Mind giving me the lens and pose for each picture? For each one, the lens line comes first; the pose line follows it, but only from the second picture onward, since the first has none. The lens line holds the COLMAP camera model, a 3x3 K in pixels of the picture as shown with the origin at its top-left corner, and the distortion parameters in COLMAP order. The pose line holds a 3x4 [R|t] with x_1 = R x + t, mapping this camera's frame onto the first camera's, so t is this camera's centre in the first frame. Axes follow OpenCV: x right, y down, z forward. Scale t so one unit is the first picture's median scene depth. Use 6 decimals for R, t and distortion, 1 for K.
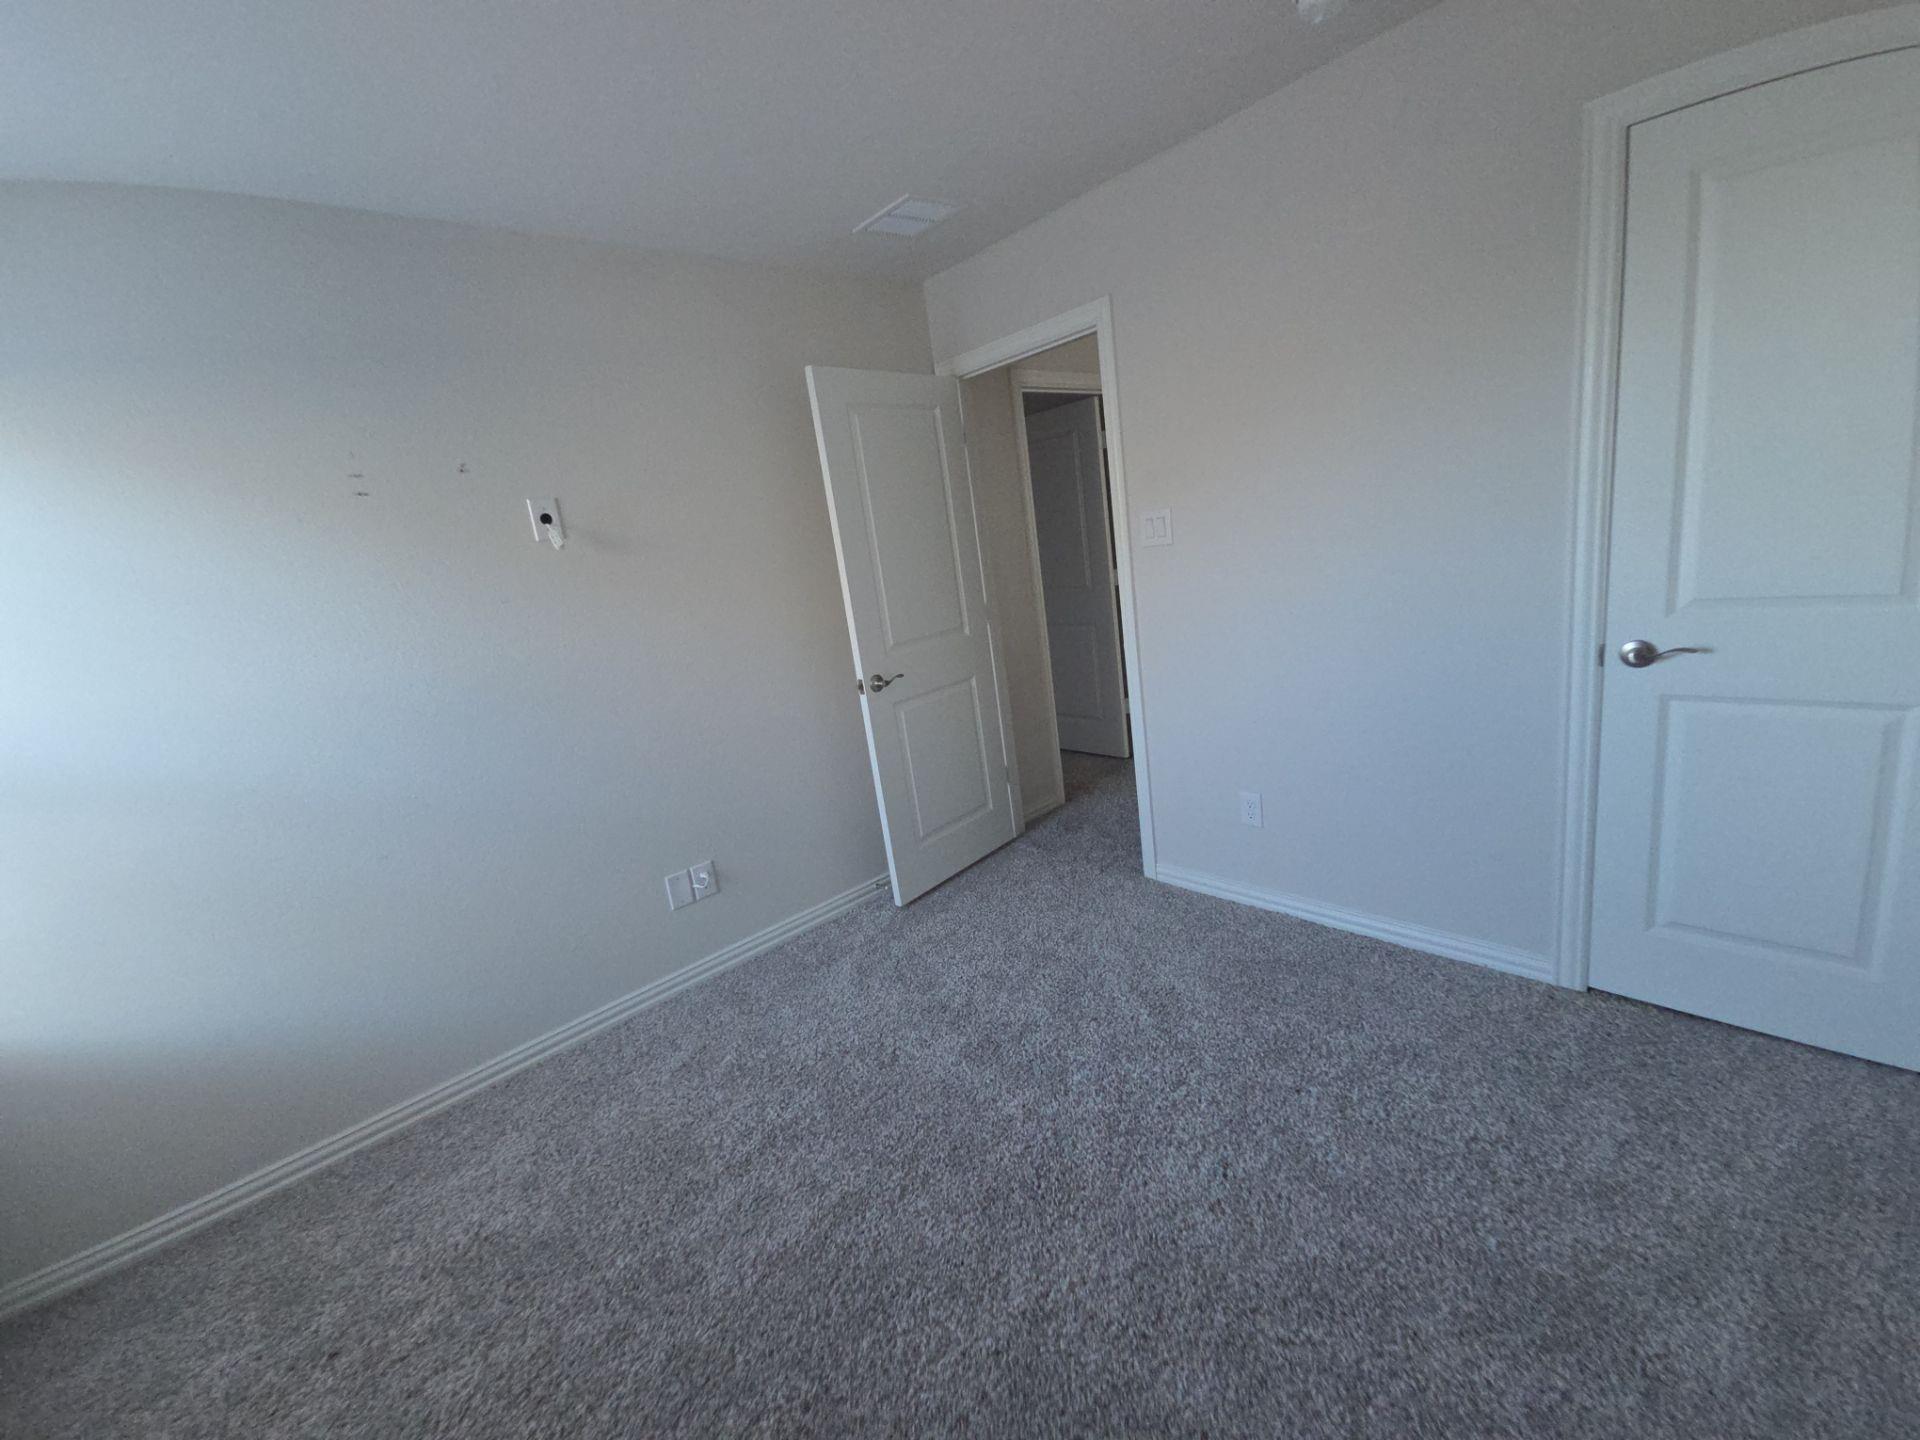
lens RADIAL K [[762.0, 0, 958.3], [0, 762.0, 714.2], [0, 0, 1]] dist [0.021151, -0.017255]
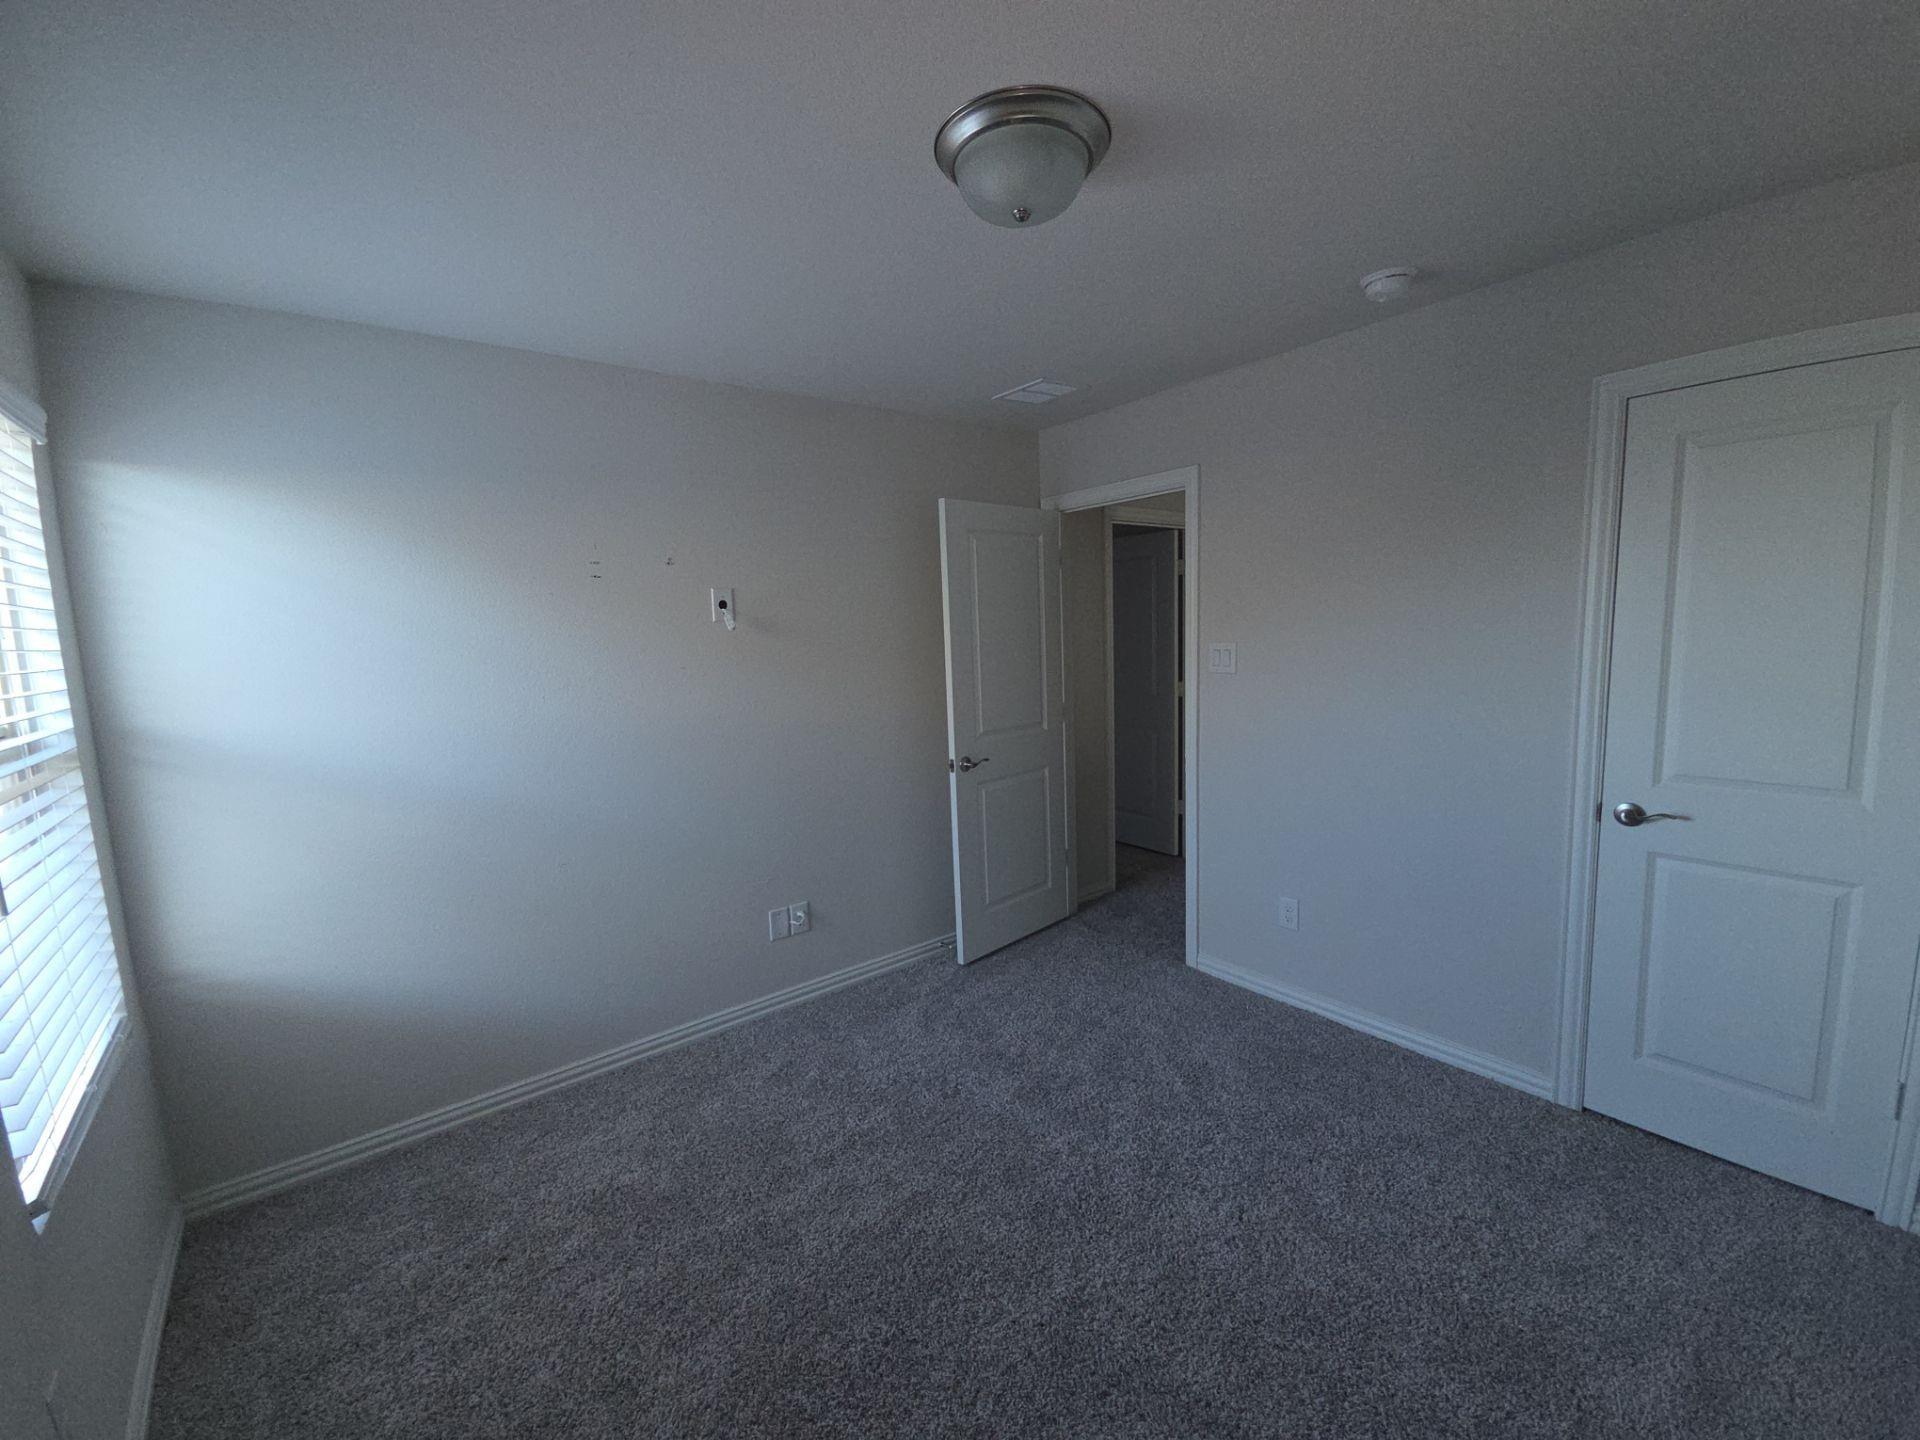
lens RADIAL K [[779.4, 0, 950.7], [0, 779.4, 718.7], [0, 0, 1]] dist [0.024294, -0.019892]
pose [[0.992216, 0.105406, -0.066307, -0.085018], [-0.111151, 0.989726, -0.089938, 0.000487], [0.056145, 0.096608, 0.993738, -0.266534]]
